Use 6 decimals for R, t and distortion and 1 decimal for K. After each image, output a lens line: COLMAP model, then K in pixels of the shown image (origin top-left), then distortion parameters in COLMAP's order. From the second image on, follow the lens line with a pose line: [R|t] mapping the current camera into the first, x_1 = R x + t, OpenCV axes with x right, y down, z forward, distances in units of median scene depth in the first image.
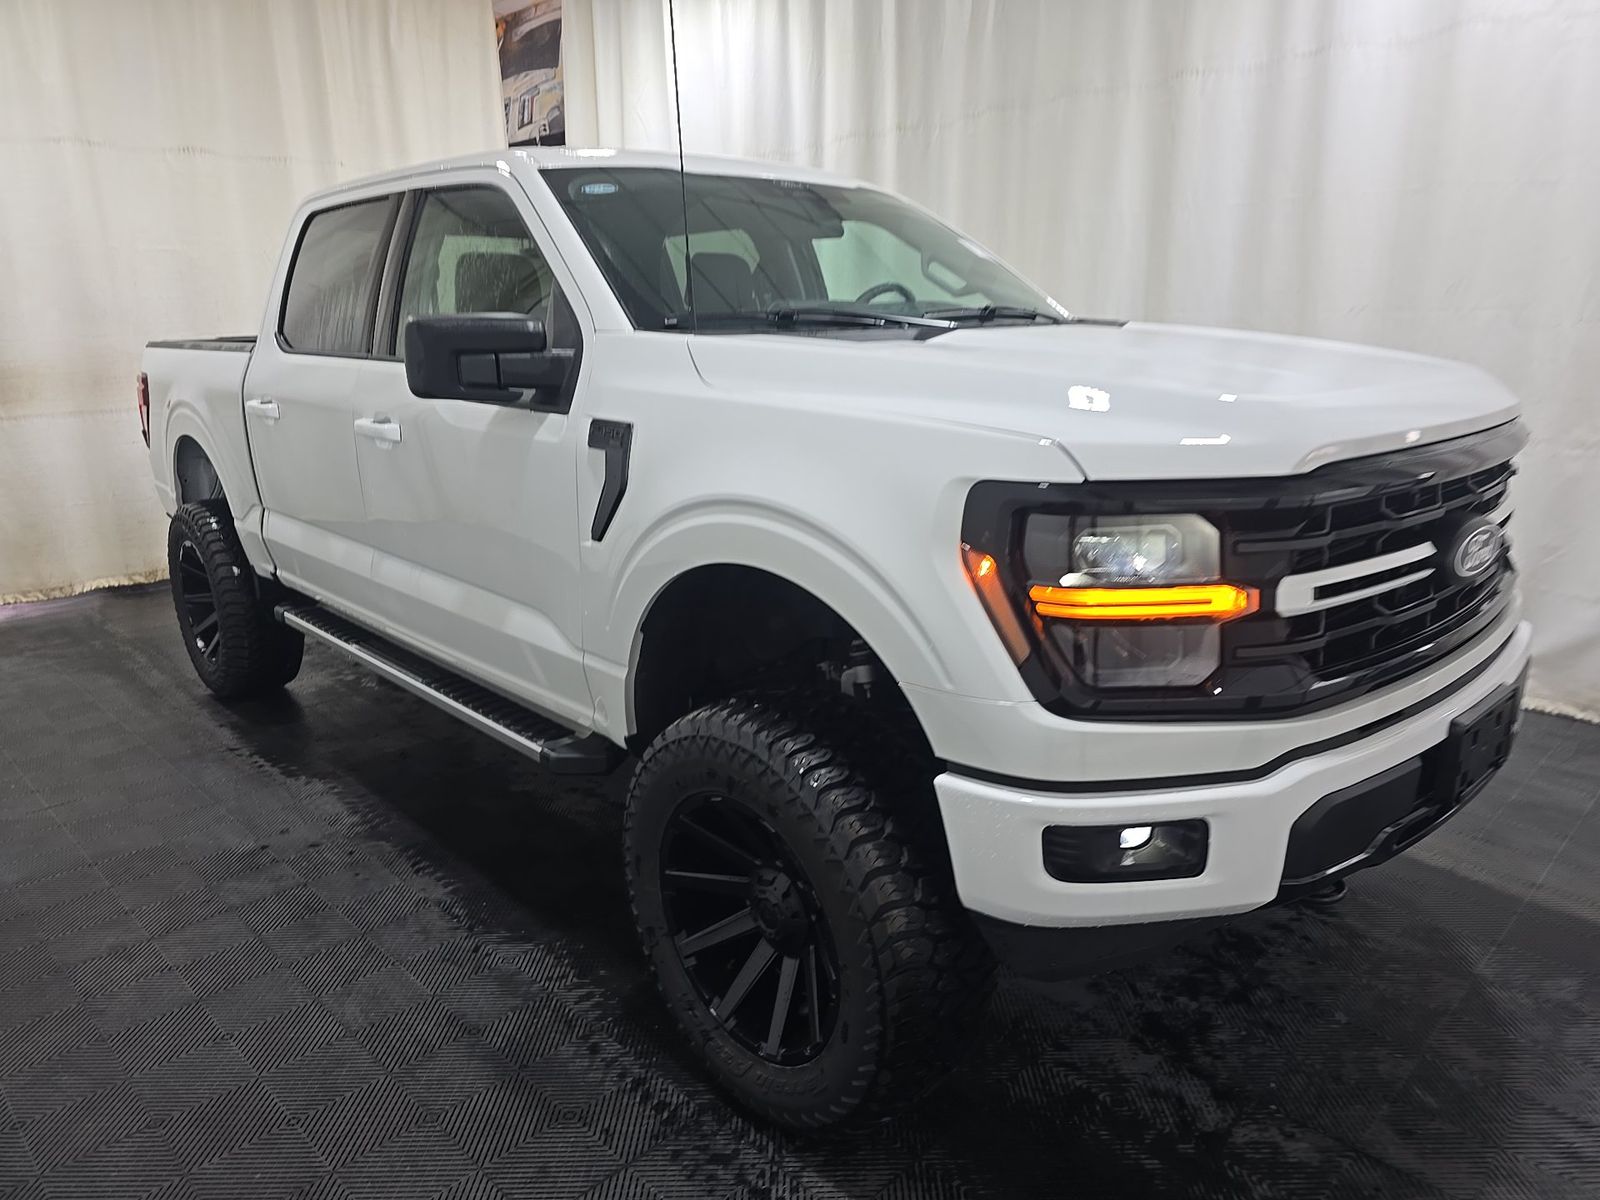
lens RADIAL K [[1082.8, 0, 828.5], [0, 1082.8, 594.2], [0, 0, 1]] dist [0.047332, -0.032630]
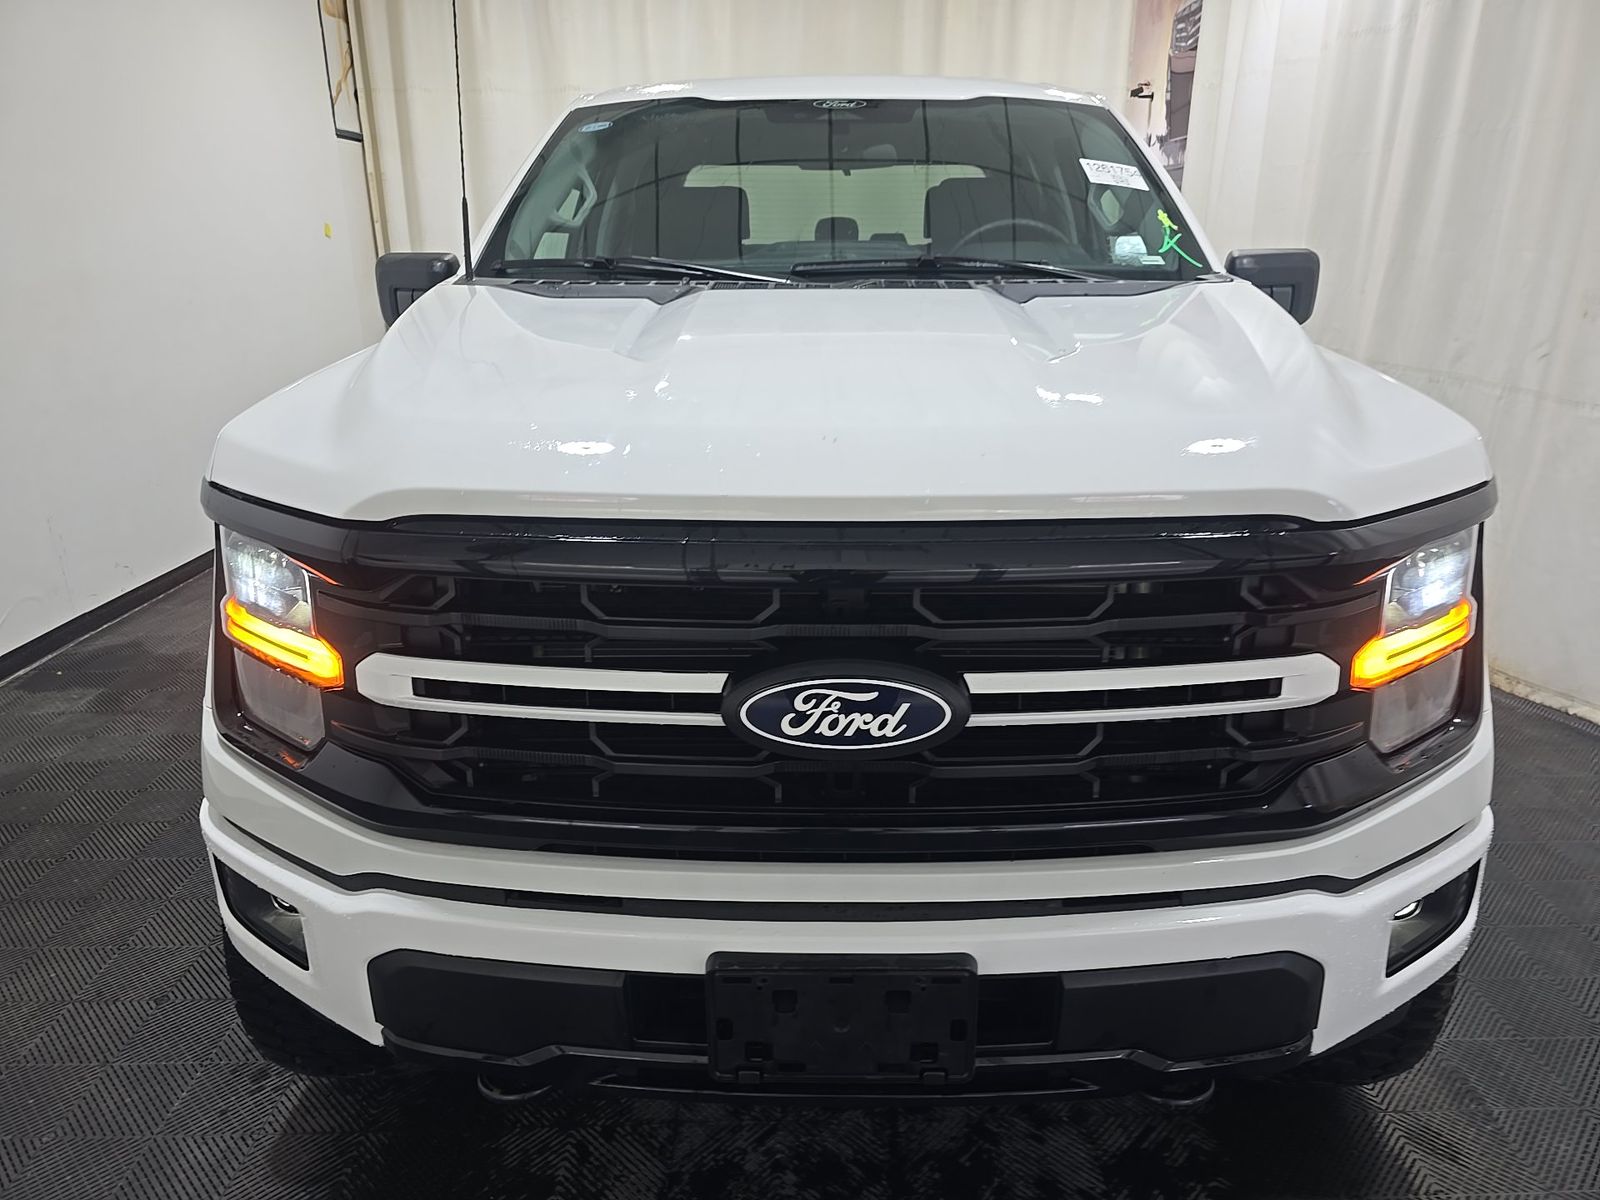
lens RADIAL K [[1082.8, 0, 828.5], [0, 1082.8, 594.2], [0, 0, 1]] dist [0.047332, -0.032630]
pose [[0.720747, 0.231819, -0.653287, 0.995111], [-0.185687, 0.972549, 0.140247, -0.193047], [0.667865, 0.020225, 0.744008, 0.568748]]
